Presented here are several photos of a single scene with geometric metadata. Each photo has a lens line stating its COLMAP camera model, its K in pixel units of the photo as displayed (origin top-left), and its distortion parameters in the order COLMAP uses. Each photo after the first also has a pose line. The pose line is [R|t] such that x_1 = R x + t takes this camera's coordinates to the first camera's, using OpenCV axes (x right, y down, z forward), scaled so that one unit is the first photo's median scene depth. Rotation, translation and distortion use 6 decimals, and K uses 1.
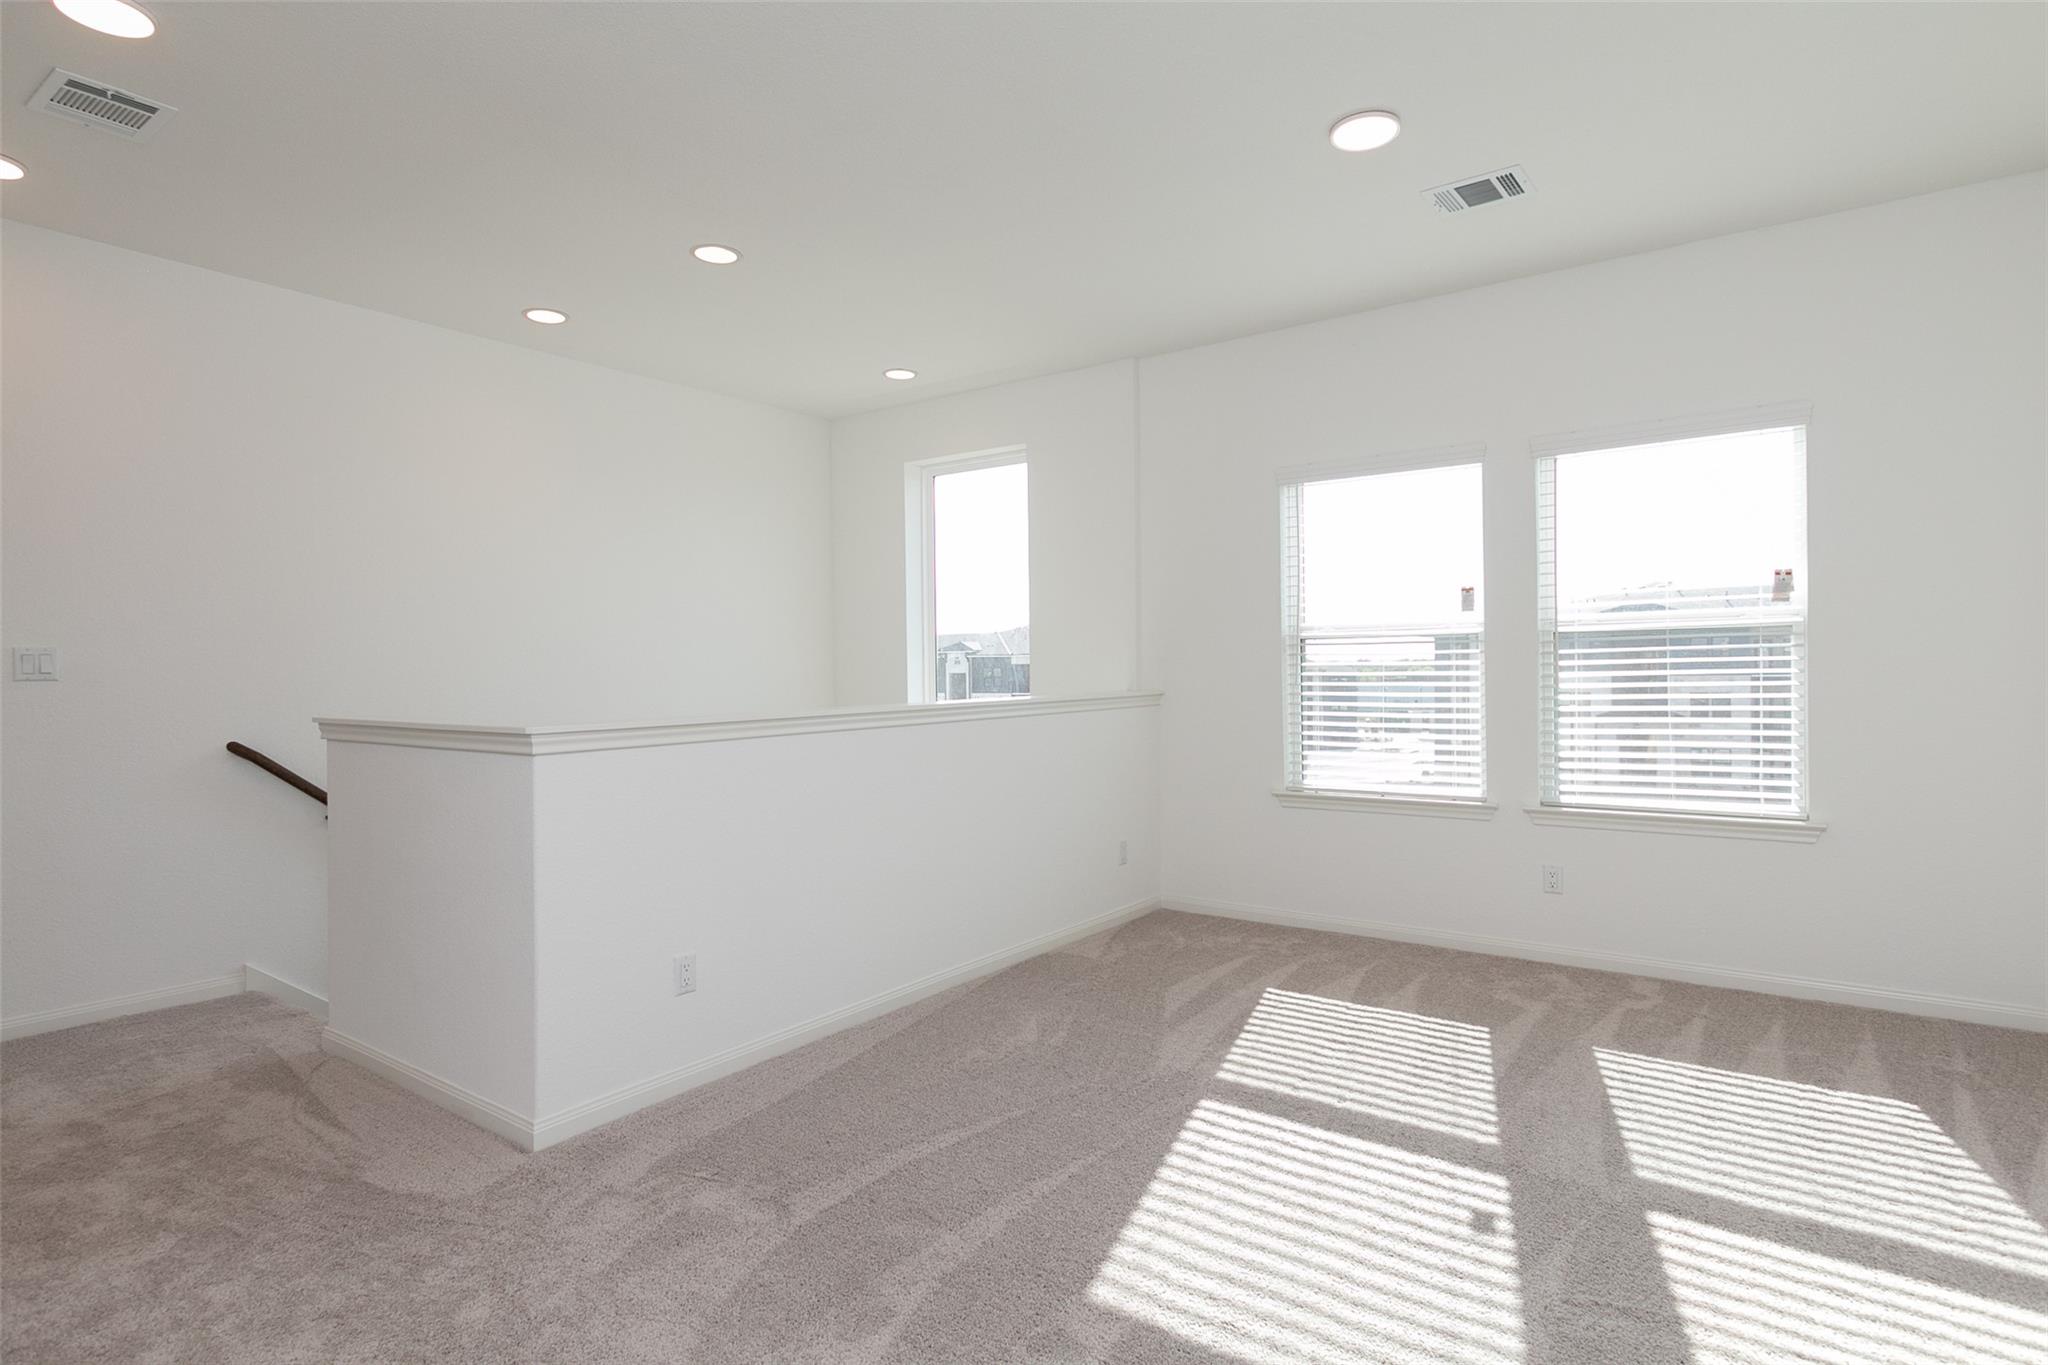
lens RADIAL K [[1063.1, 0, 1022.1], [0, 1063.1, 679.6], [0, 0, 1]] dist [0.012715, -0.001337]
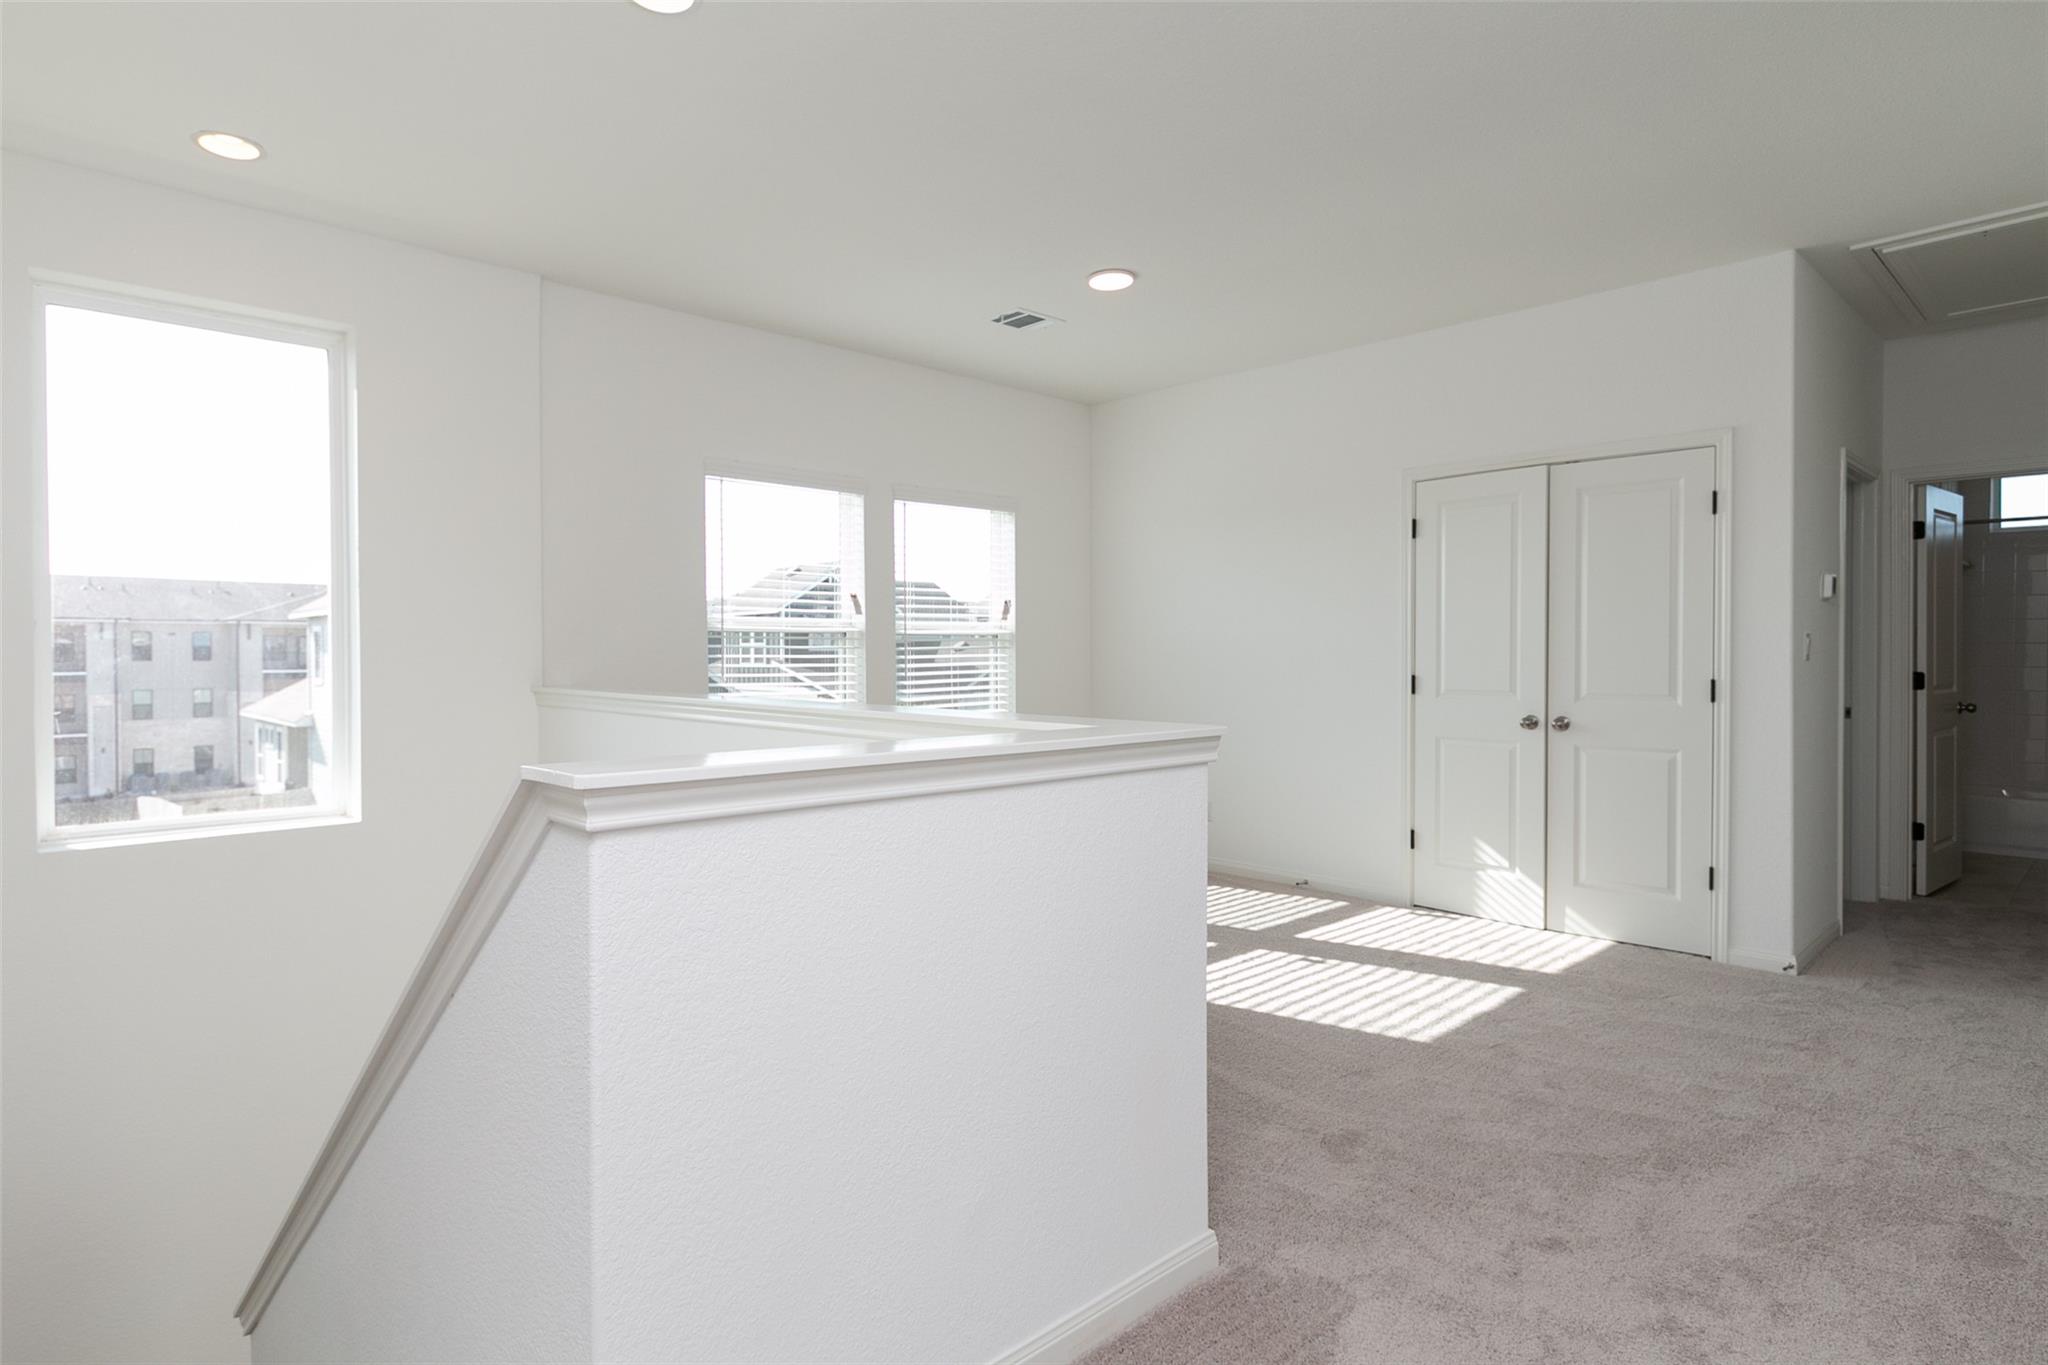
lens RADIAL K [[1063.1, 0, 1026.4], [0, 1063.1, 672.1], [0, 0, 1]] dist [0.012715, -0.001337]
pose [[0.177710, -0.008044, 0.984050, -1.504402], [0.003279, 0.999966, 0.007582, -0.012606], [-0.984077, 0.001880, 0.177730, 1.176271]]
